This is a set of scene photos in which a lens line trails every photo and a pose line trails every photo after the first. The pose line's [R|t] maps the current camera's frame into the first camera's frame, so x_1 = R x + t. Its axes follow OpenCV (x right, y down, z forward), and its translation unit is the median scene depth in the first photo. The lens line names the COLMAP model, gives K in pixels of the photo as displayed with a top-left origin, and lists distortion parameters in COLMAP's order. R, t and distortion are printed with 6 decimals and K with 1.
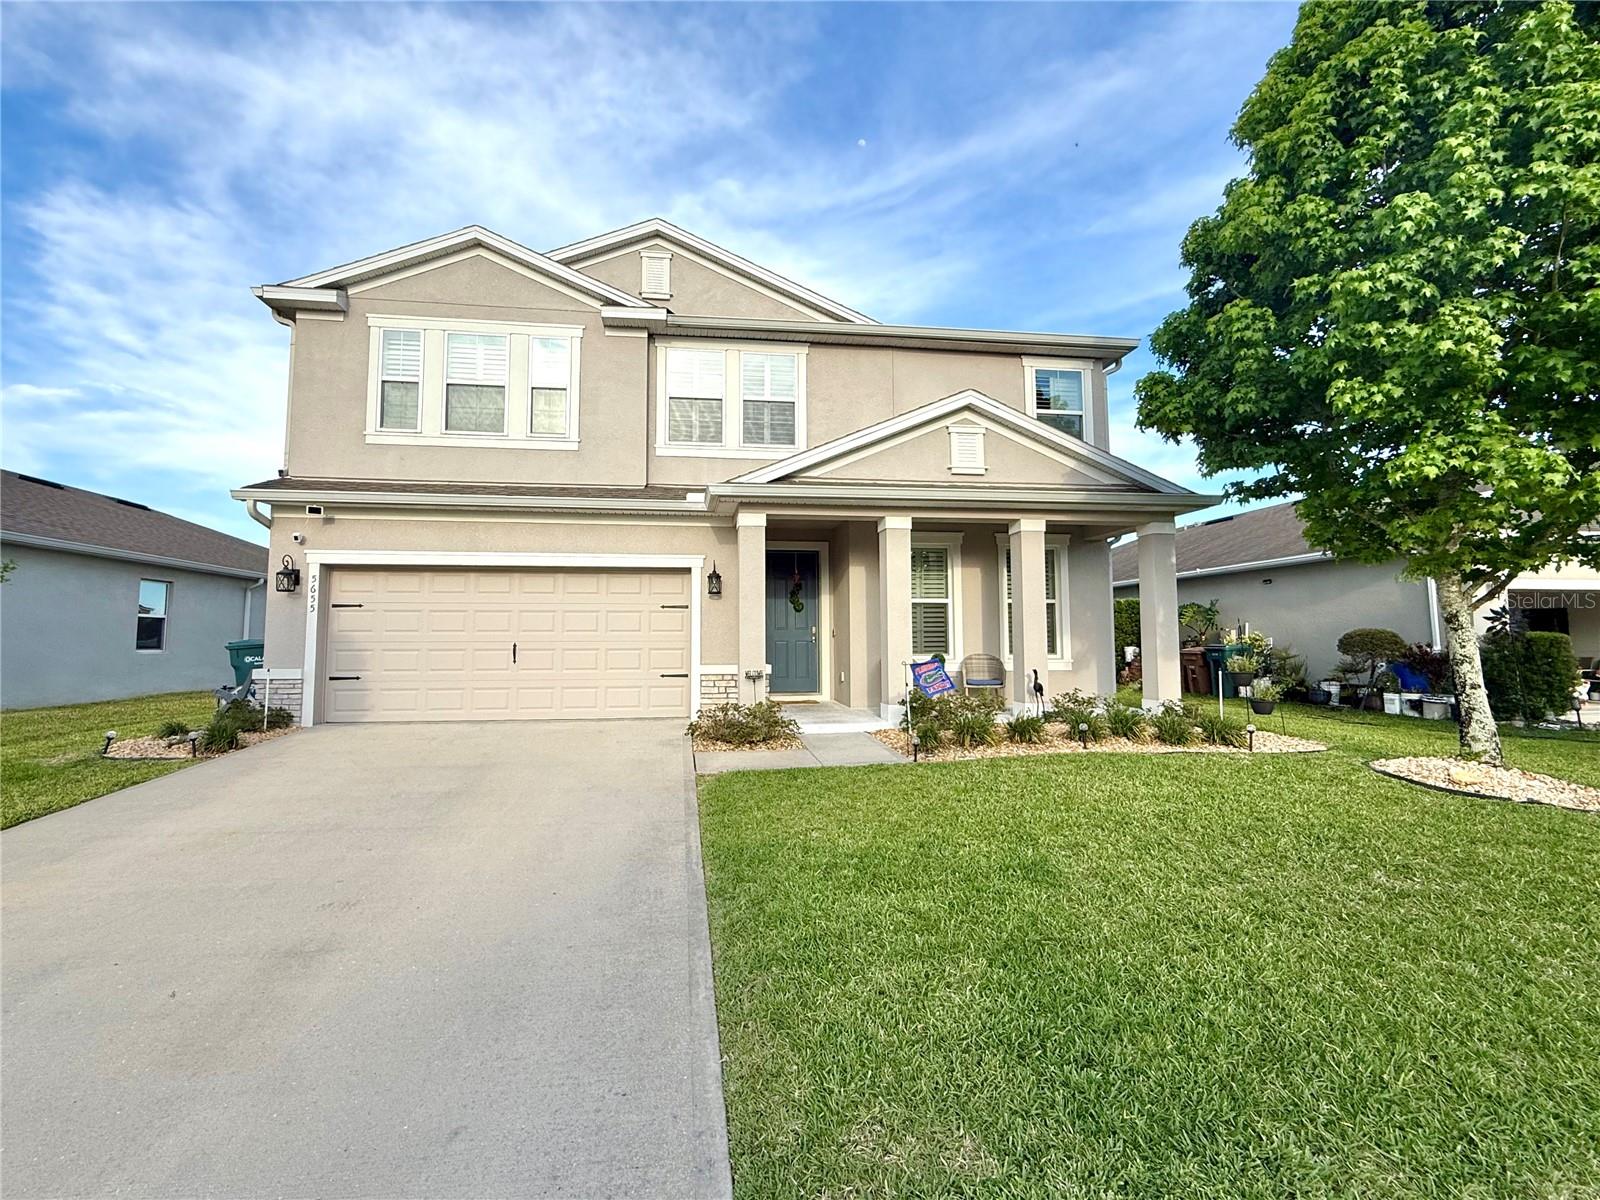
lens RADIAL K [[684.9, 0, 773.6], [0, 684.9, 588.8], [0, 0, 1]] dist [-0.007098, -0.000182]
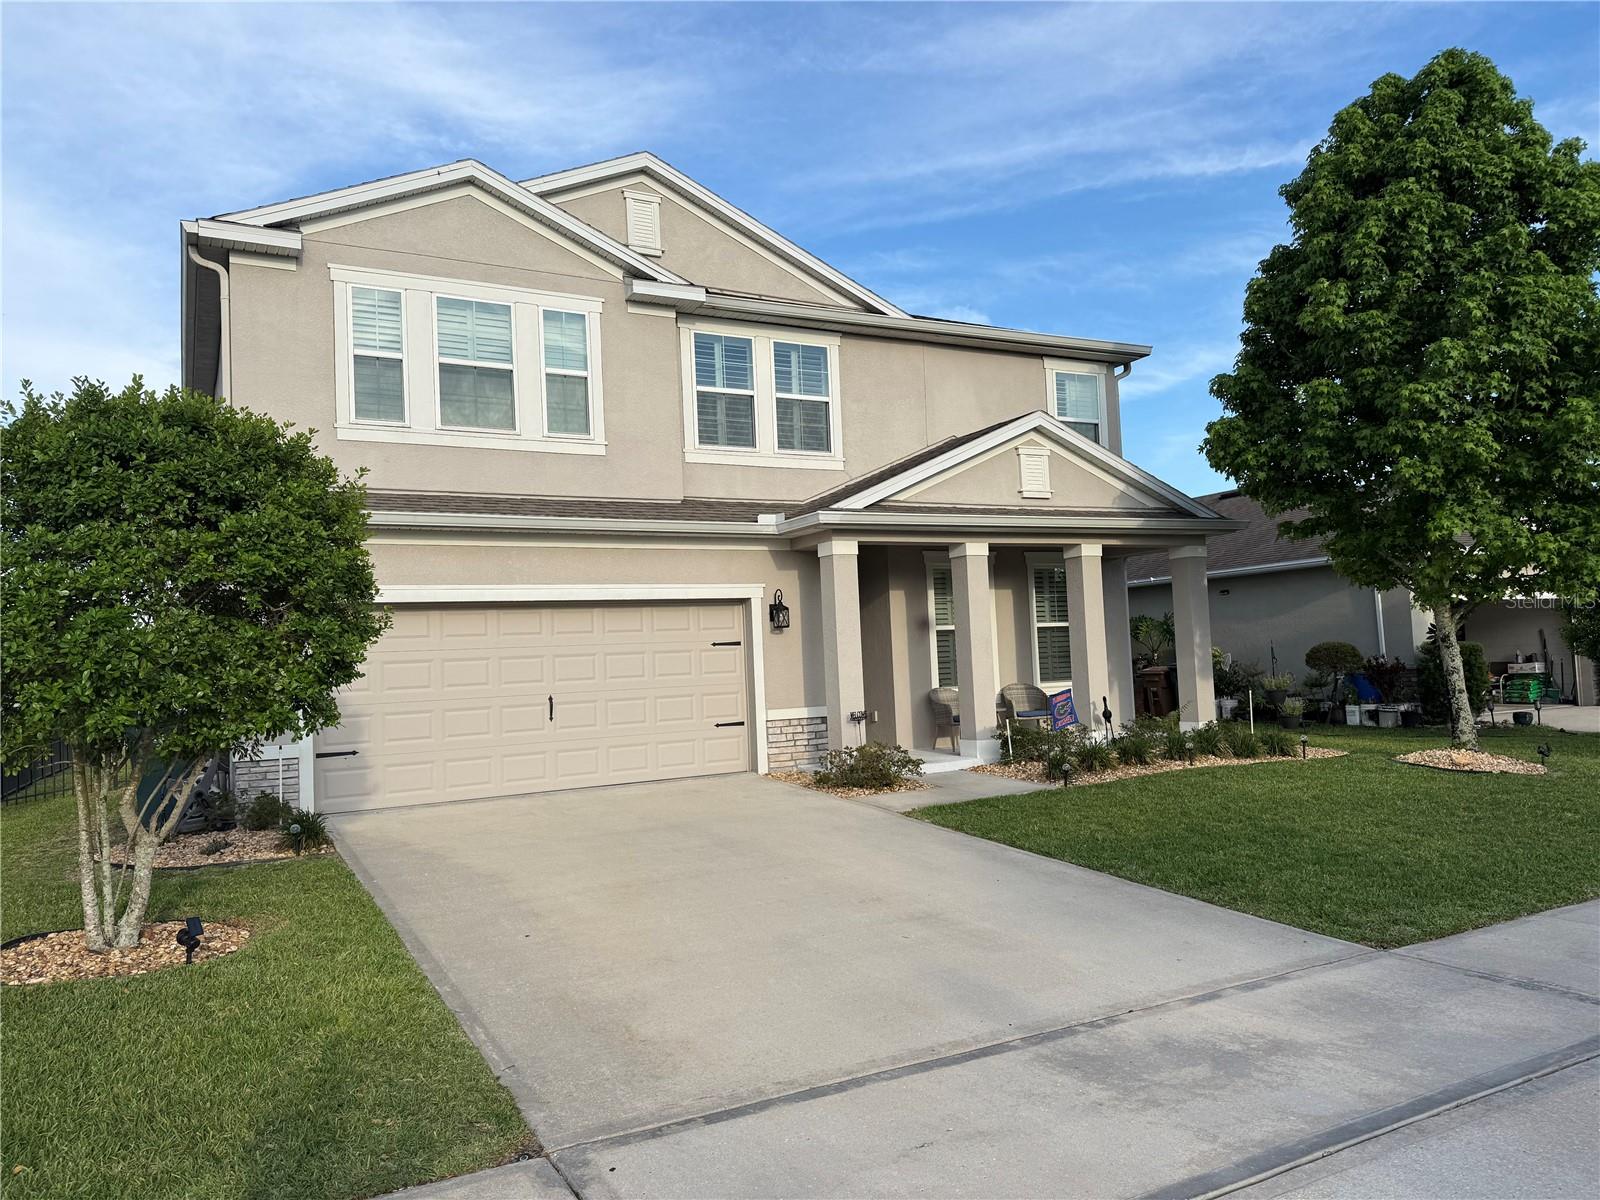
lens RADIAL K [[1118.9, 0, 800.0], [0, 1118.9, 600.0], [0, 0, 1]] dist [0.131032, -0.247892]
pose [[0.930826, -0.017922, 0.365023, -0.584945], [0.013297, 0.999796, 0.015179, -0.049652], [-0.365220, -0.009275, 0.930875, -0.344923]]
